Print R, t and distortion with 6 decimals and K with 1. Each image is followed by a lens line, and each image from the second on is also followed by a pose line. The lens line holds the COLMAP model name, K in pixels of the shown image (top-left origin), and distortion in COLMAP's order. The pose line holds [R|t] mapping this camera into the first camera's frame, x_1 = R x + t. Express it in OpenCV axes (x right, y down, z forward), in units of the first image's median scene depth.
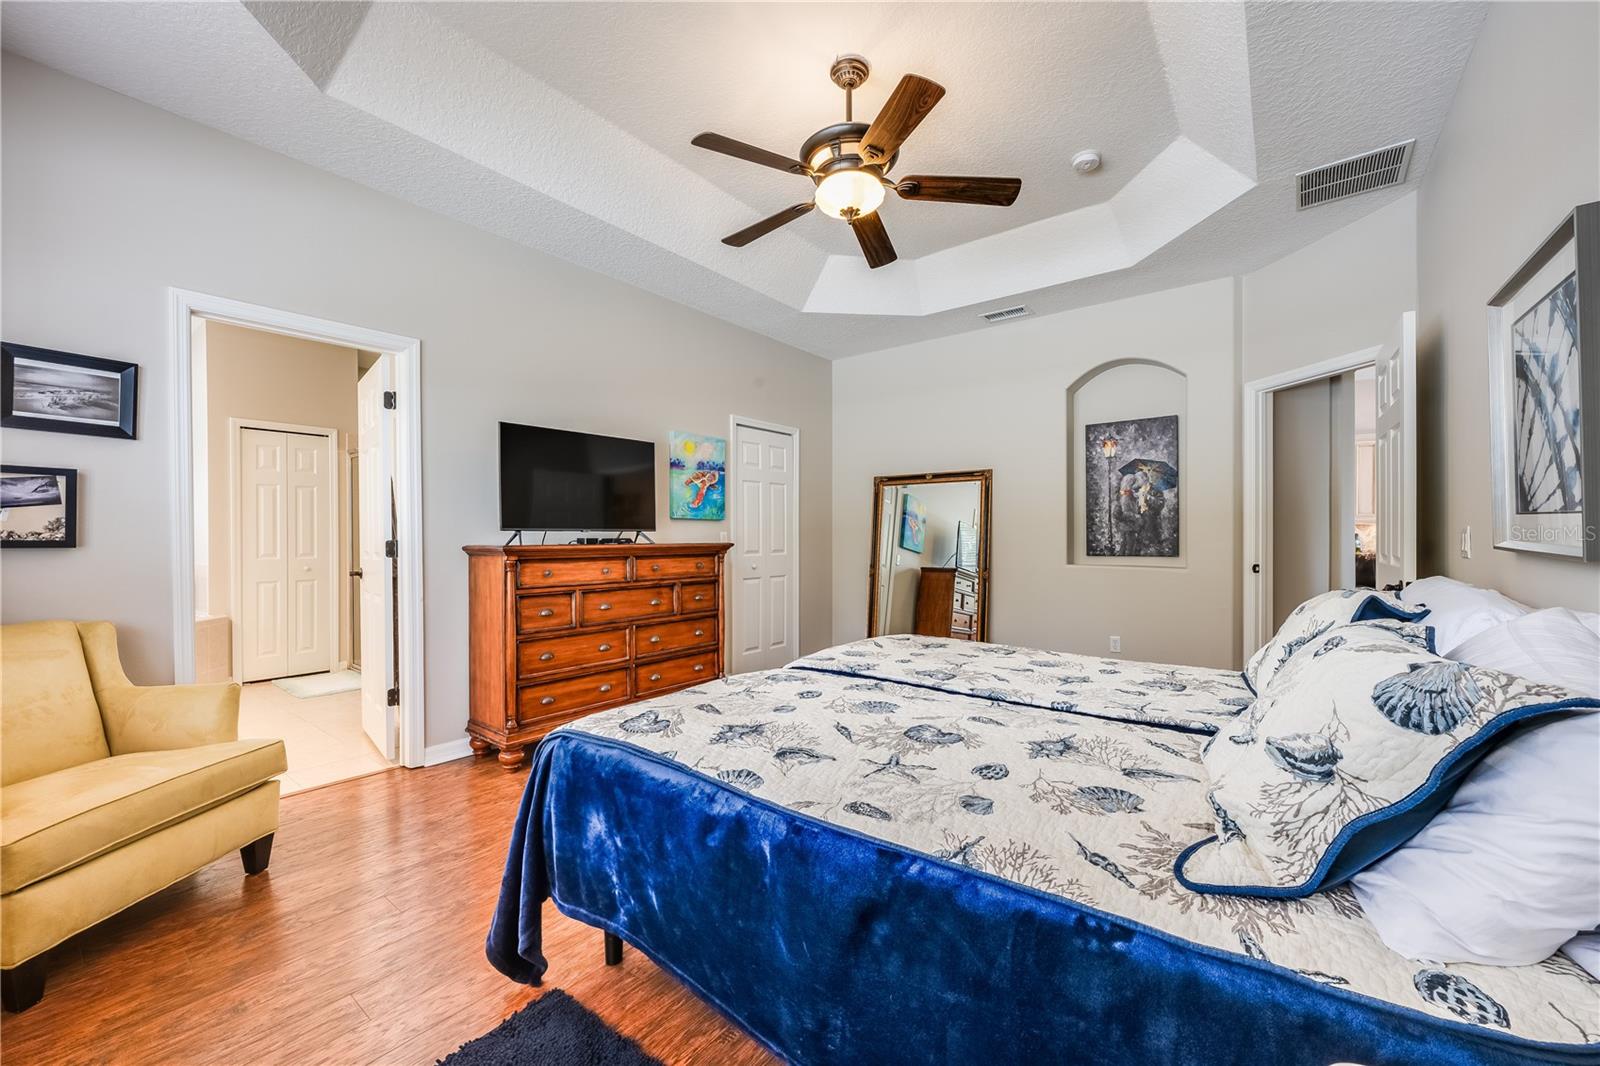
lens RADIAL K [[633.3, 0, 808.2], [0, 633.3, 533.8], [0, 0, 1]] dist [-0.000029, 0.000068]
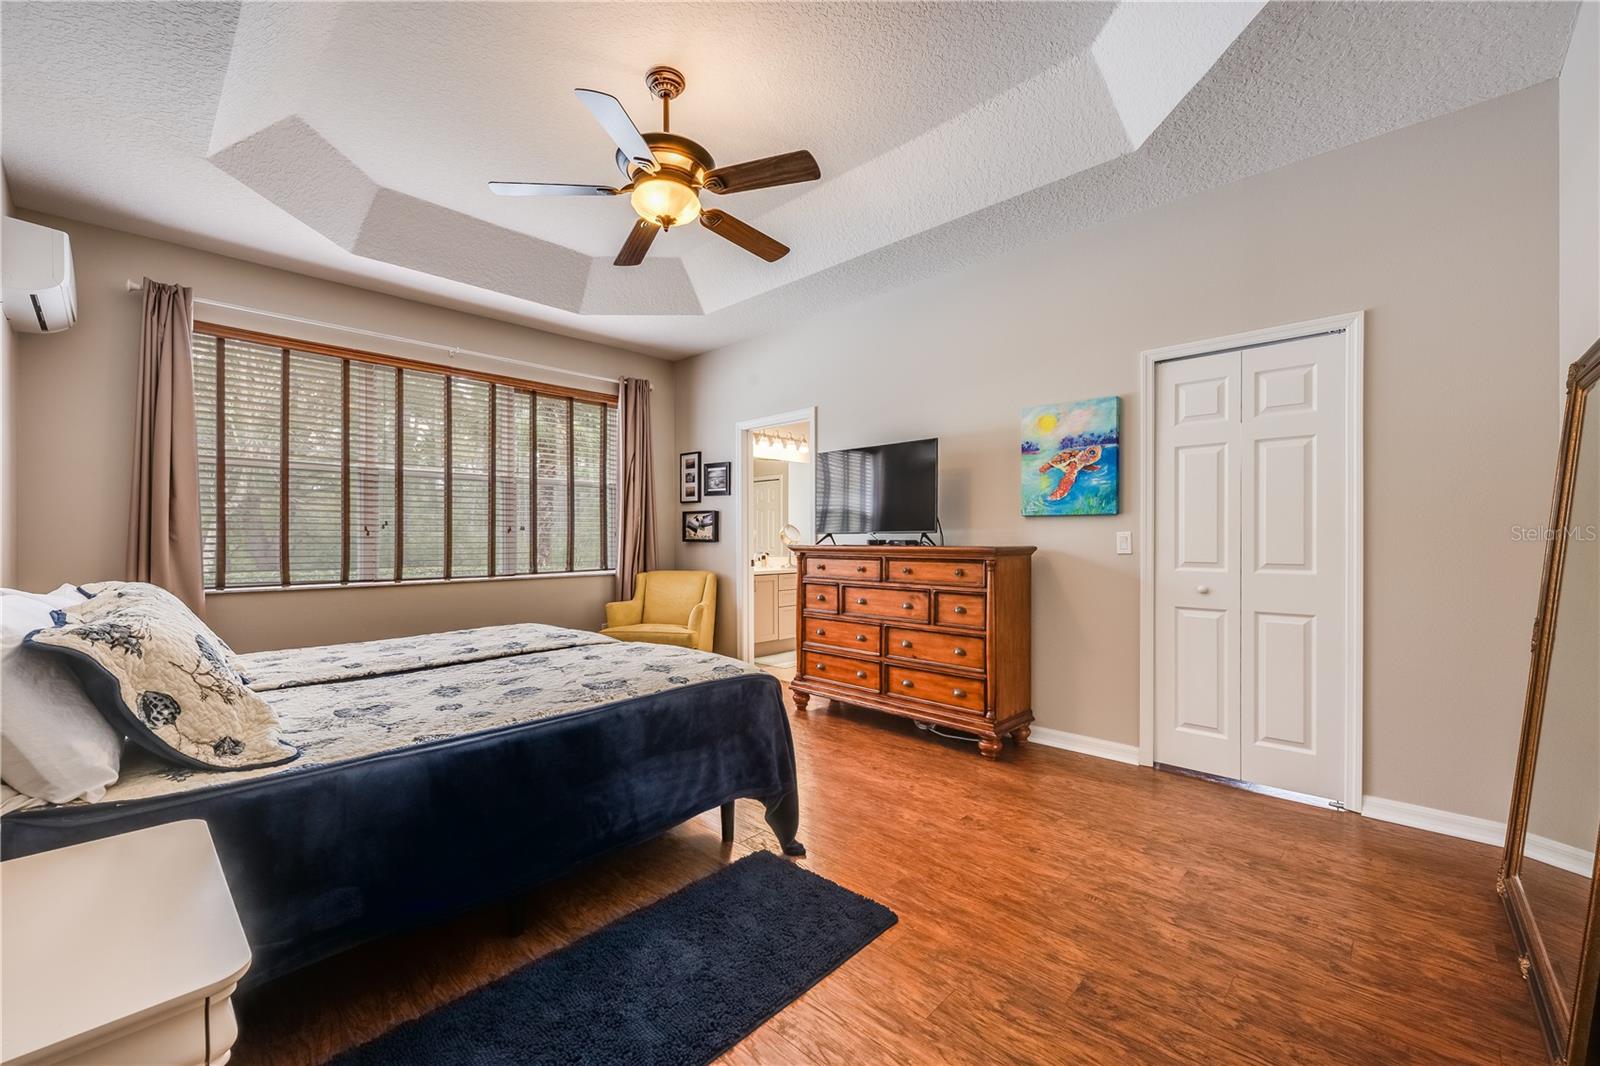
lens RADIAL K [[636.1, 0, 812.6], [0, 636.1, 541.6], [0, 0, 1]] dist [0.001803, -0.000455]
pose [[-0.099147, 0.004361, -0.995063, 0.647905], [0.001357, 0.999990, 0.004247, 0.004911], [0.995072, -0.000929, -0.099152, 0.835241]]
